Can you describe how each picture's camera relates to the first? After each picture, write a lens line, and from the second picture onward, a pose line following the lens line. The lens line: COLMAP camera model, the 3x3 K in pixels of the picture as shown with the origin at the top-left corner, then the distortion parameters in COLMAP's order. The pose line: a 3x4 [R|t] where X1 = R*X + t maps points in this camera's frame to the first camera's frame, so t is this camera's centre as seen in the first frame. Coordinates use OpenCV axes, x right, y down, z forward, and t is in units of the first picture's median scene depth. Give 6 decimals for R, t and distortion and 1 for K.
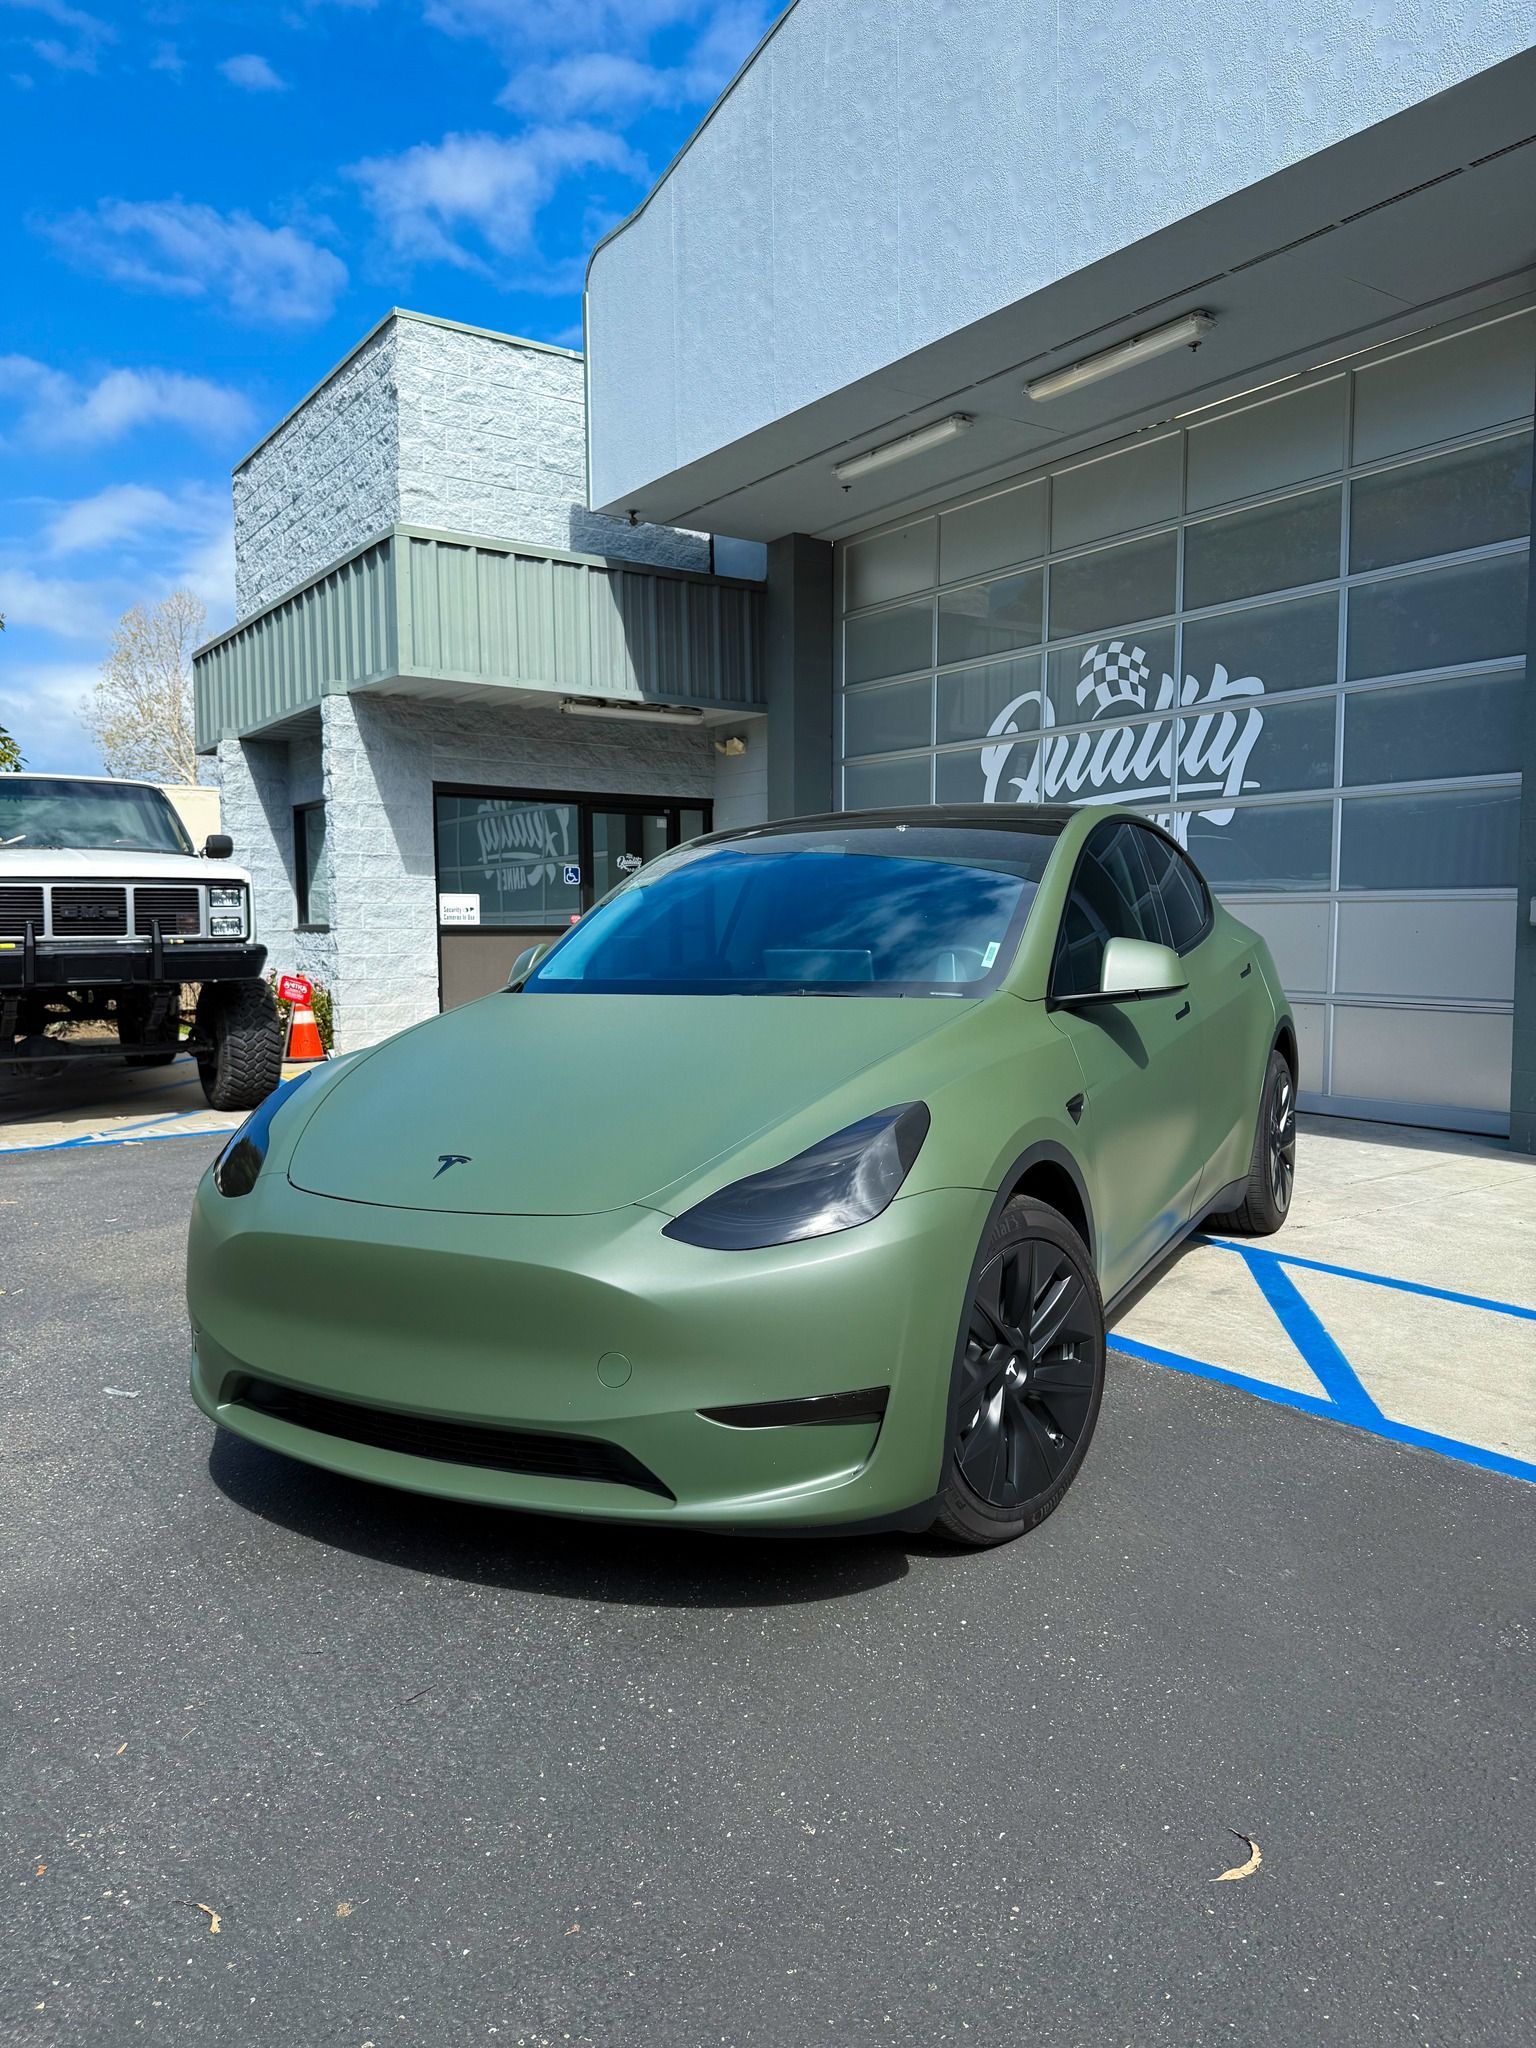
lens RADIAL K [[1525.7, 0, 774.1], [0, 1525.7, 1054.2], [0, 0, 1]] dist [0.139257, -0.147505]
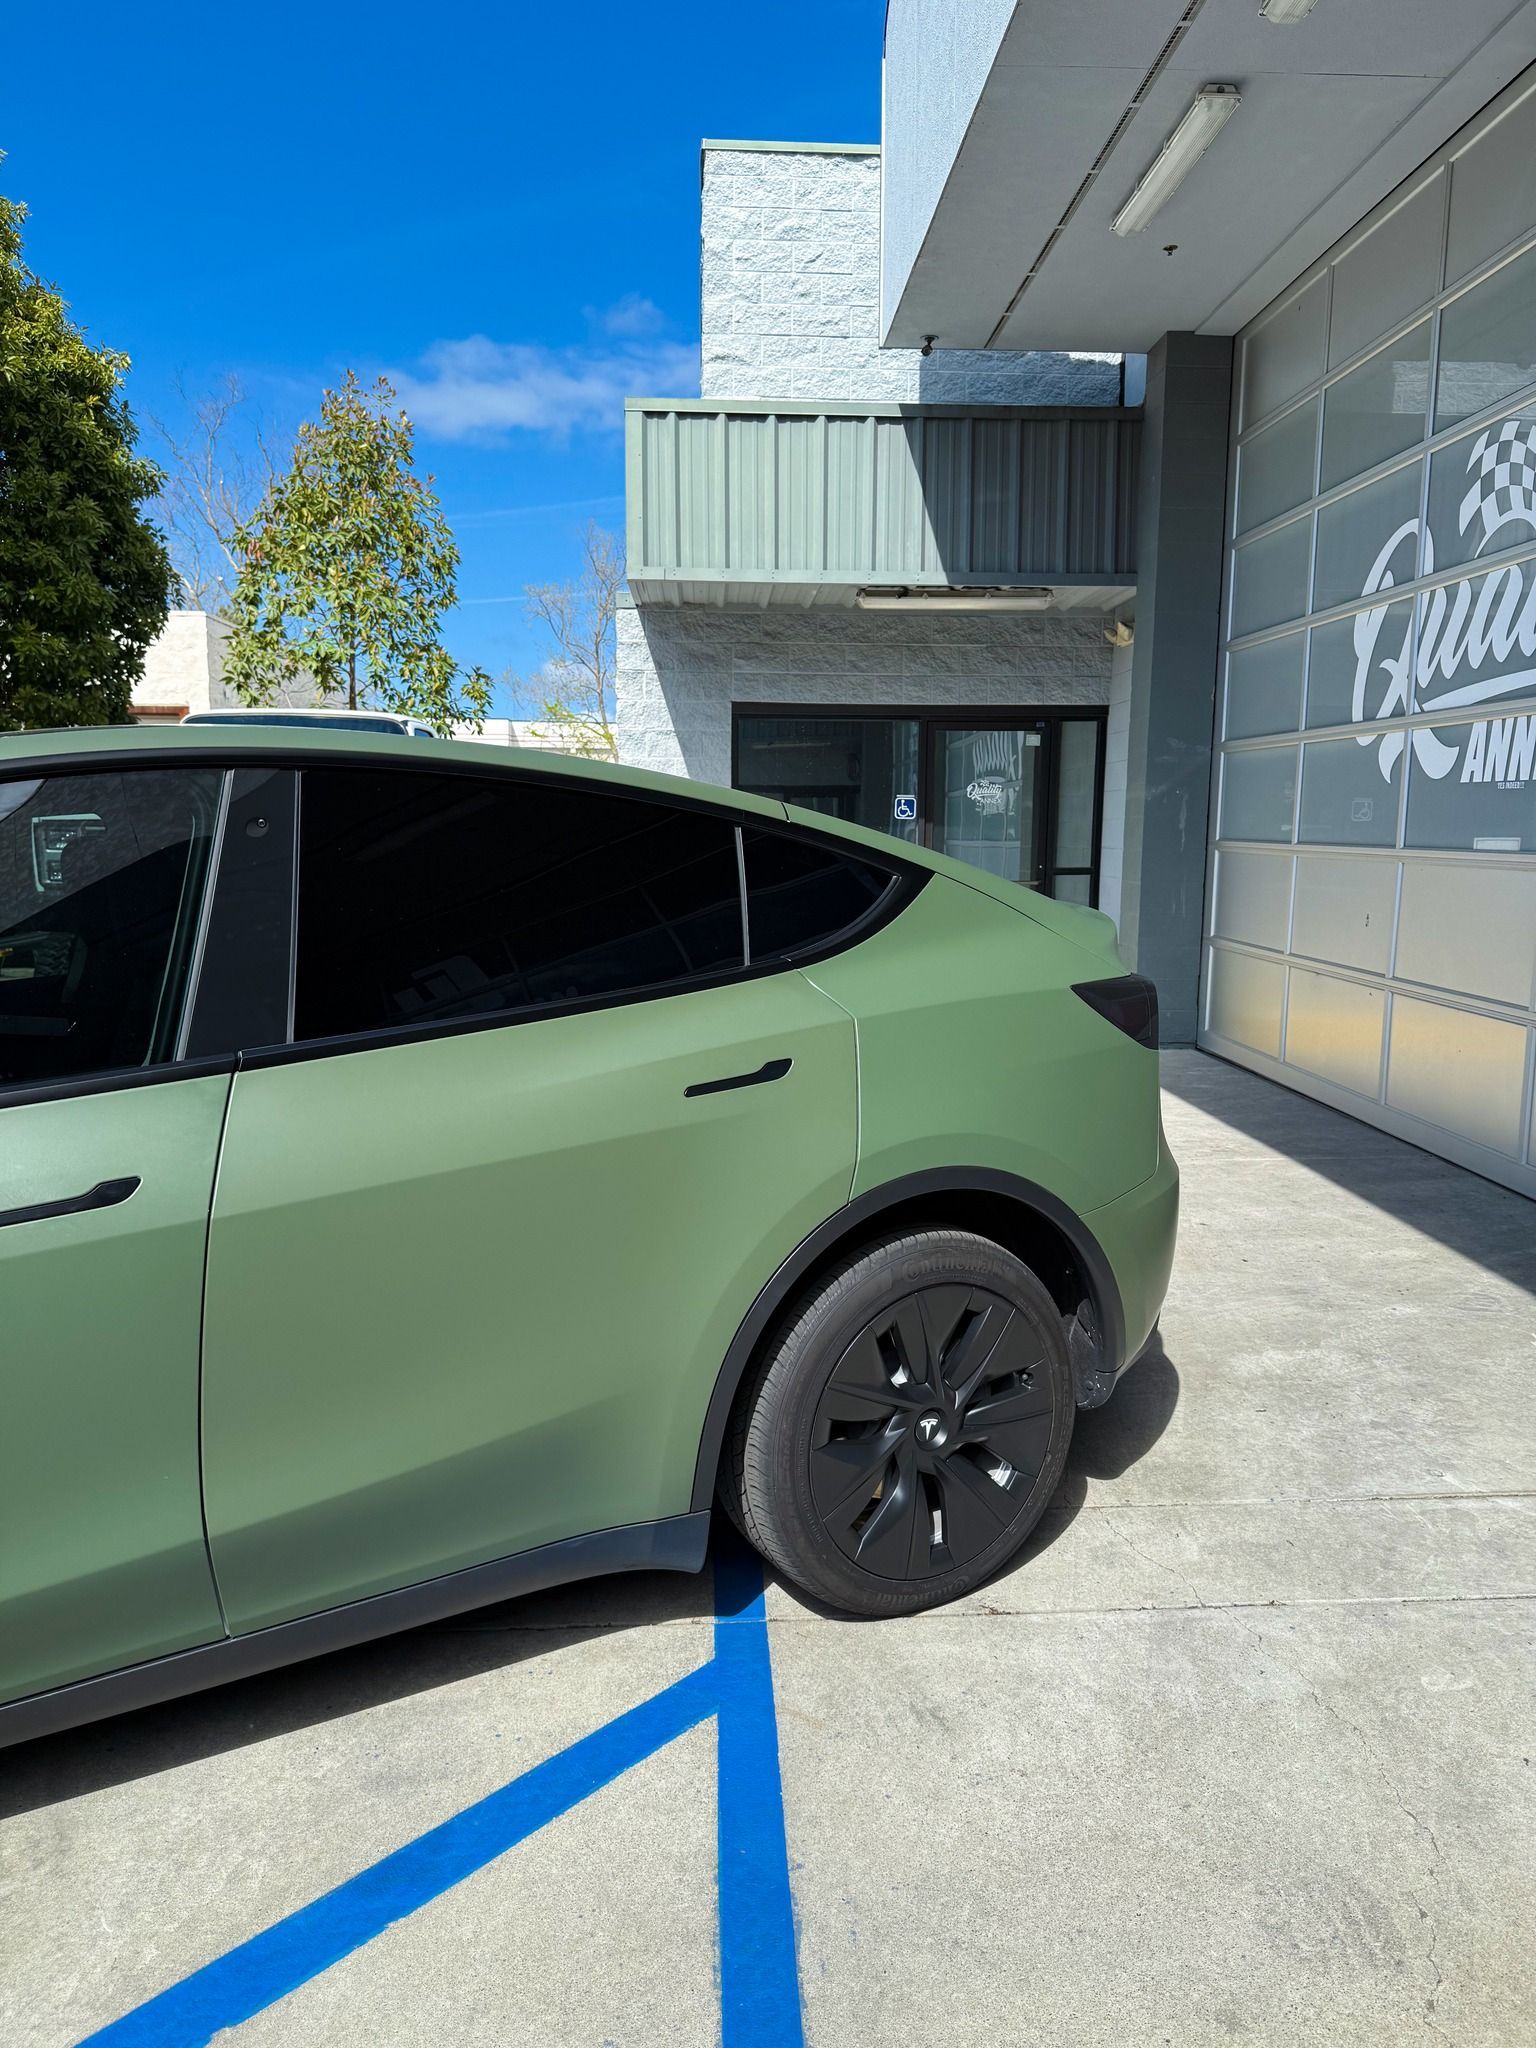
lens RADIAL K [[1541.4, 0, 765.9], [0, 1541.4, 1062.8], [0, 0, 1]] dist [0.027416, -0.002745]
pose [[0.858818, 0.077390, -0.506402, 0.255793], [-0.047086, 0.996264, 0.072399, -0.042579], [0.510113, -0.038333, 0.859253, 0.280191]]
